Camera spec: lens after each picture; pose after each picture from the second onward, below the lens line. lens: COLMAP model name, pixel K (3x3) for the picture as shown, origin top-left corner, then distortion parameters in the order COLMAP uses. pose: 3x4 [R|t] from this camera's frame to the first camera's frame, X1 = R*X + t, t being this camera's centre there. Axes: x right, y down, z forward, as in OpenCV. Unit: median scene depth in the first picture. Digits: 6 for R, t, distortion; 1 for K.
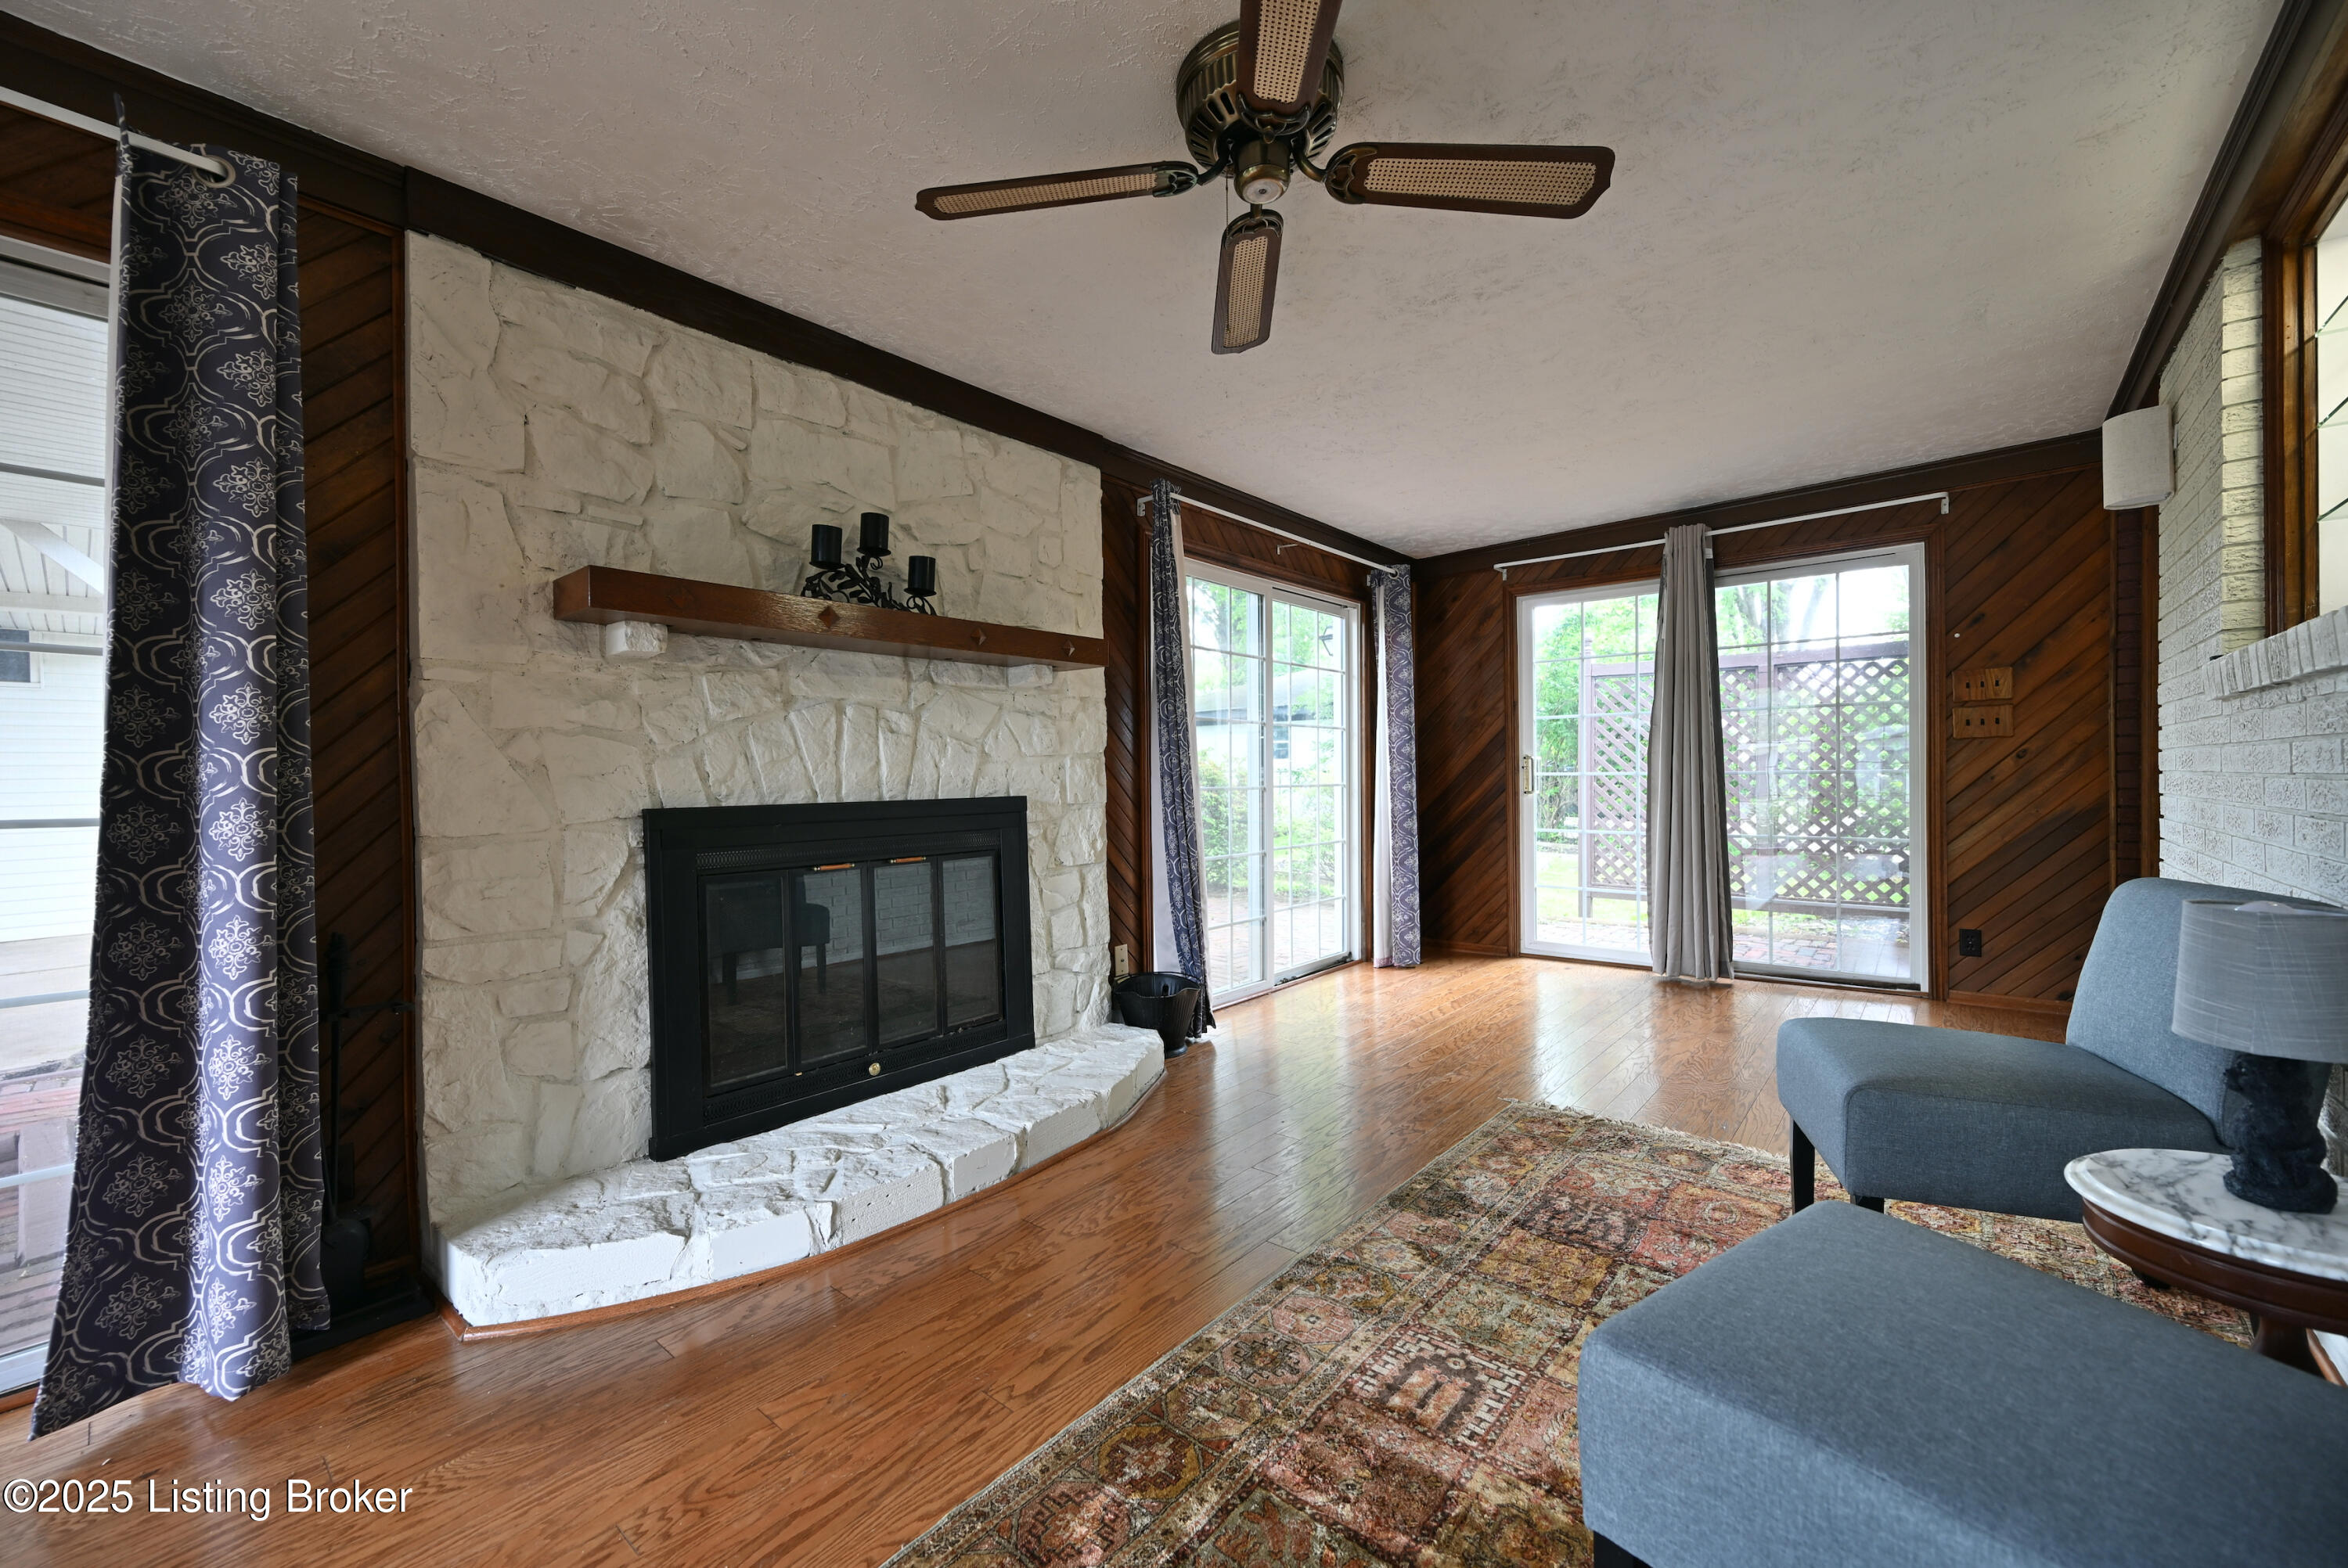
lens RADIAL K [[914.8, 0, 1171.6], [0, 914.8, 786.4], [0, 0, 1]] dist [-0.000010, -0.000114]
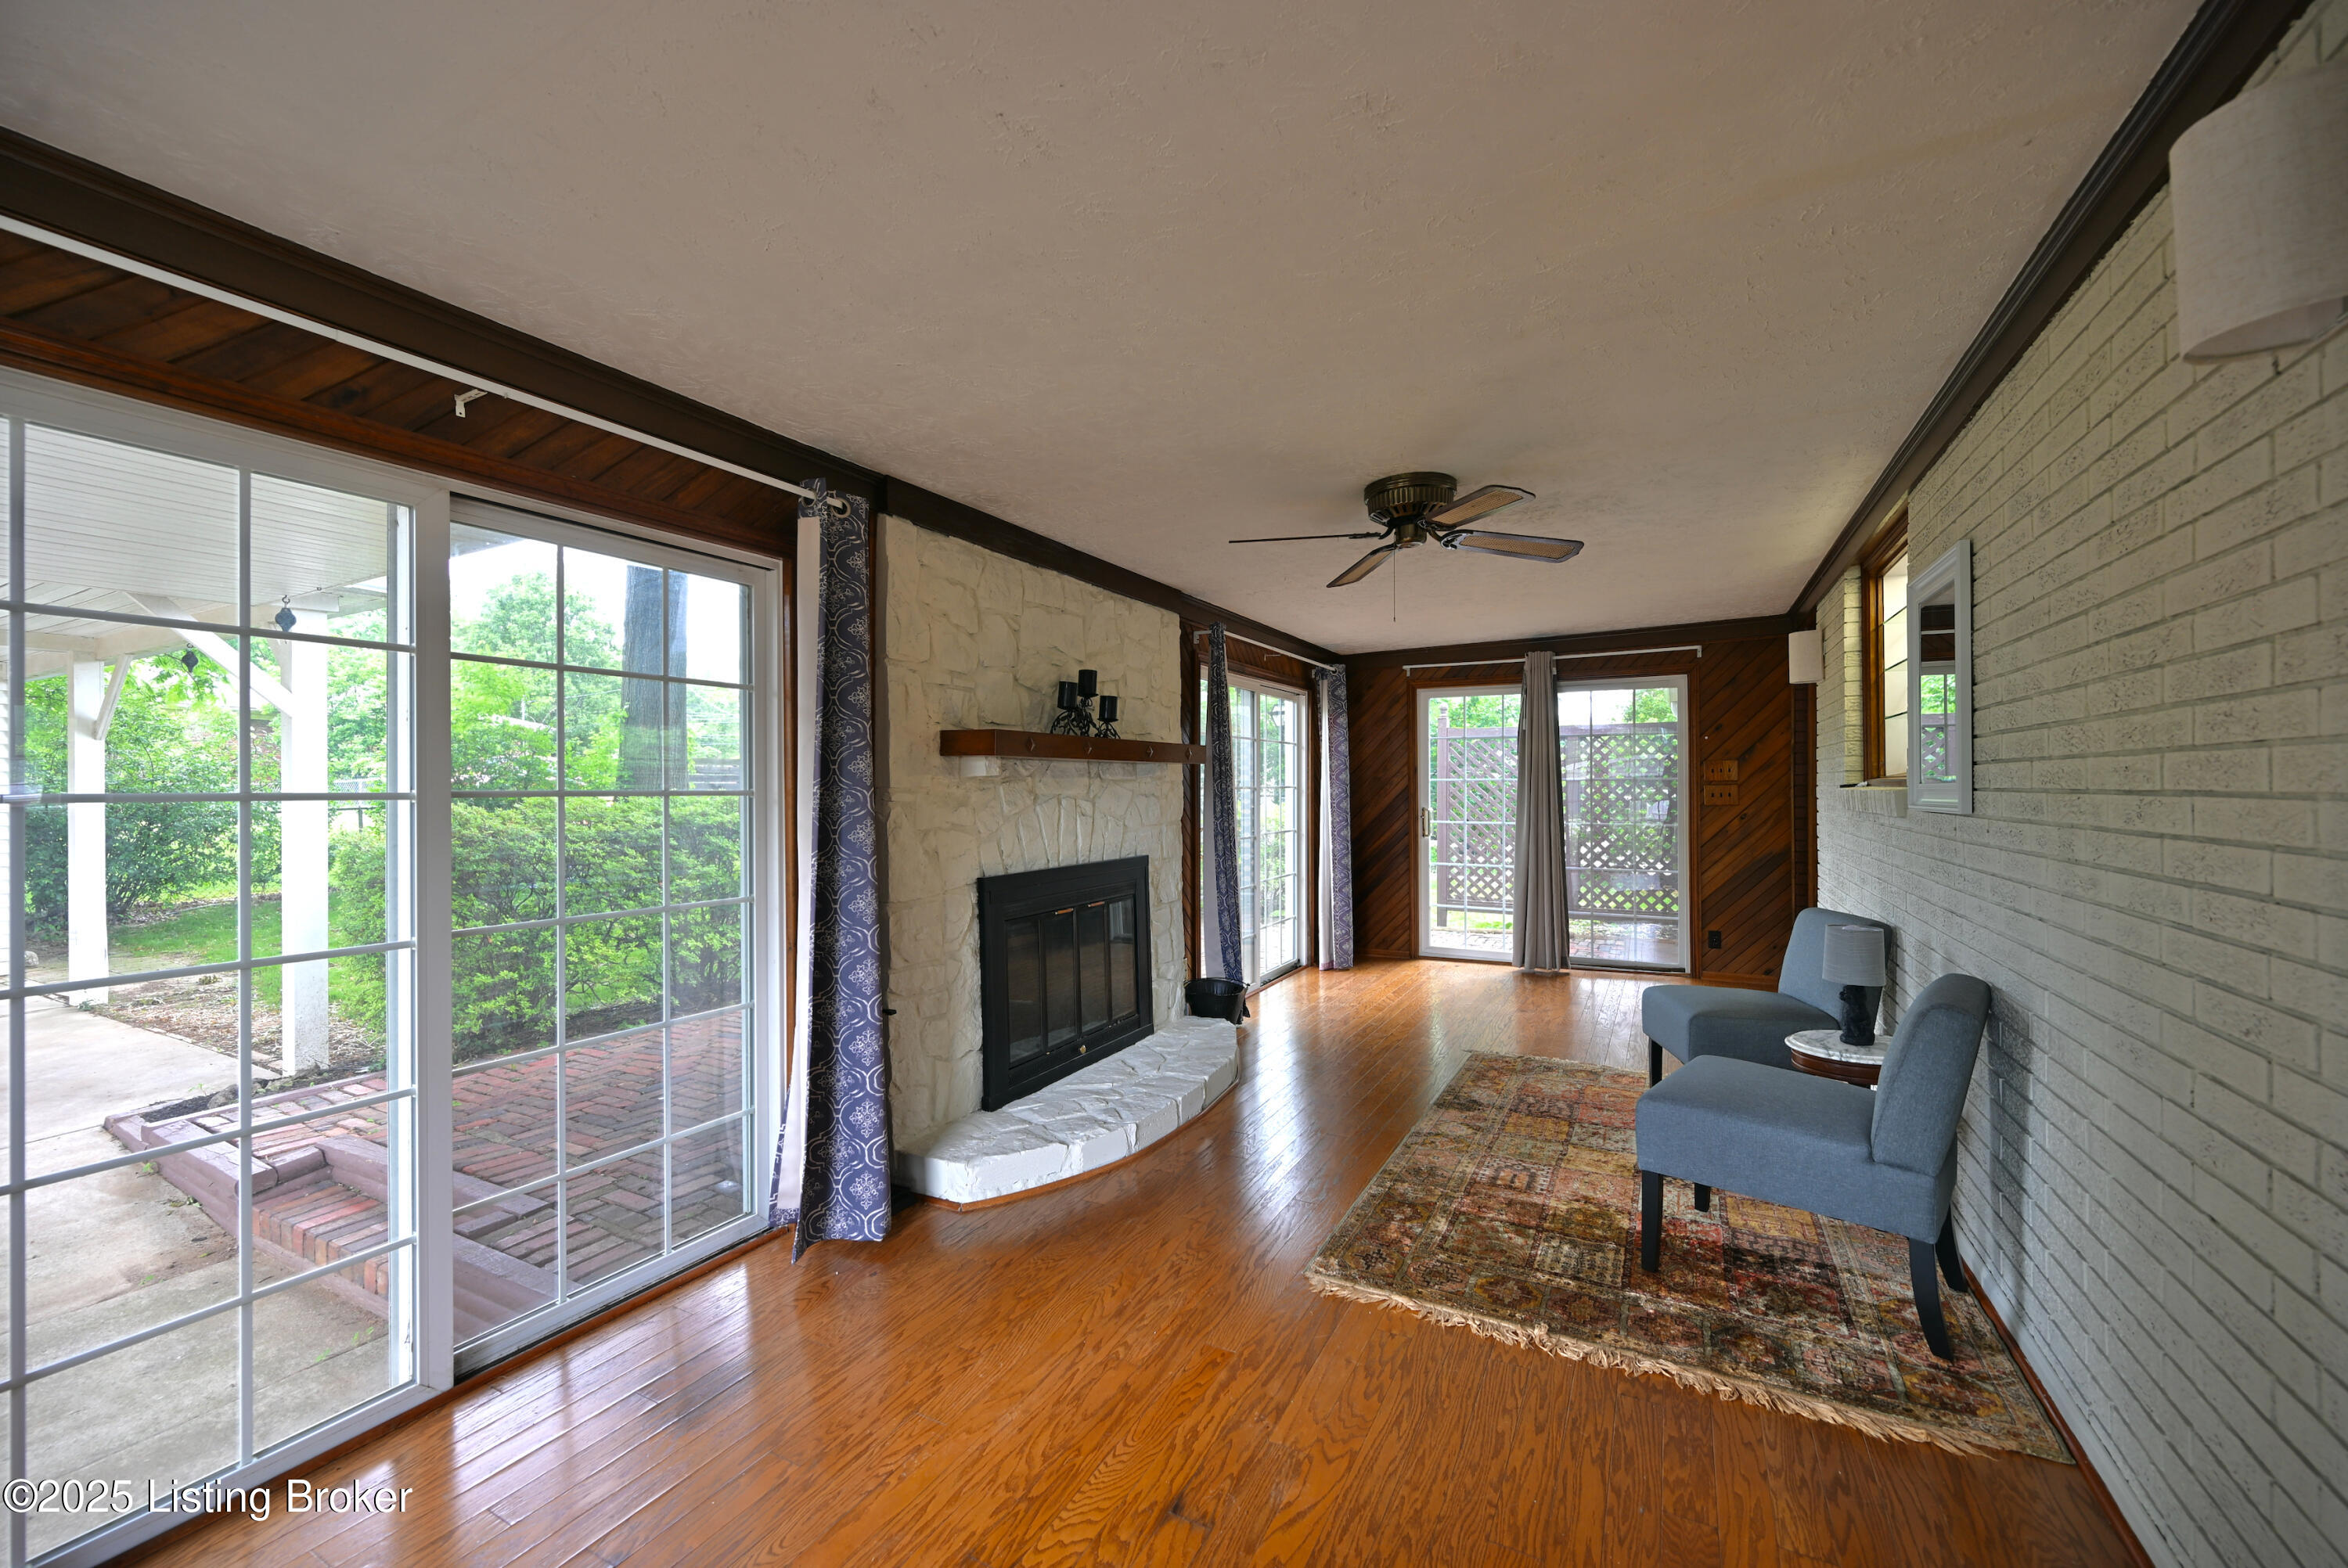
lens RADIAL K [[914.8, 0, 1171.6], [0, 914.8, 786.4], [0, 0, 1]] dist [-0.000010, -0.000114]
pose [[0.978252, 0.006724, 0.207312, -0.498677], [-0.004053, 0.999903, -0.013307, -0.091539], [-0.207381, 0.012177, 0.978184, -0.463044]]
